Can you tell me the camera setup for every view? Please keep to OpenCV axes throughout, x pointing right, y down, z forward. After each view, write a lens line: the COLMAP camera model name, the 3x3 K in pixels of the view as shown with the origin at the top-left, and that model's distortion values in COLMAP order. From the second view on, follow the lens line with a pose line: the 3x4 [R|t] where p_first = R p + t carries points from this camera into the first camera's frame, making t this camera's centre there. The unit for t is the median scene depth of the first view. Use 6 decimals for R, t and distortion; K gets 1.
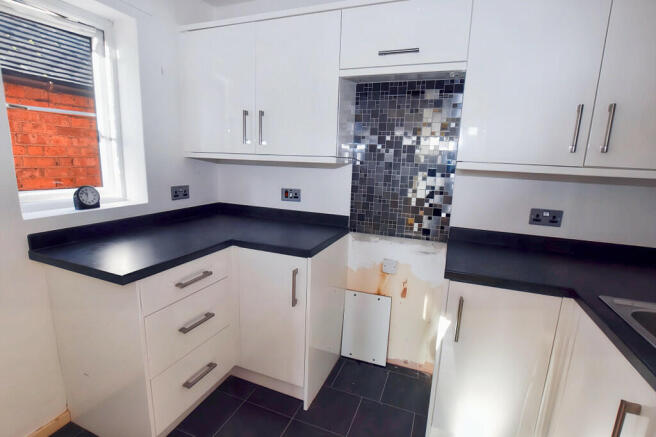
lens RADIAL K [[316.8, 0, 328.9], [0, 316.8, 215.4], [0, 0, 1]] dist [-0.002128, -0.000119]
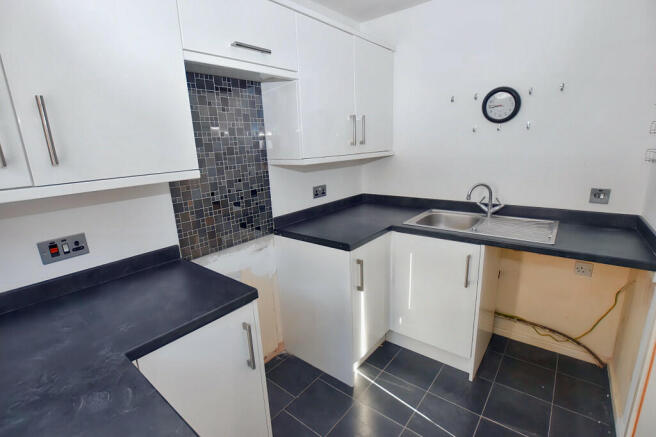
lens RADIAL K [[311.3, 0, 328.0], [0, 311.3, 218.5], [0, 0, 1]] dist [-0.000764, -0.000036]
pose [[0.302147, -0.273217, 0.913268, -0.537670], [0.229849, 0.950661, 0.208360, -0.141398], [-0.925136, 0.146958, 0.350038, 0.431992]]
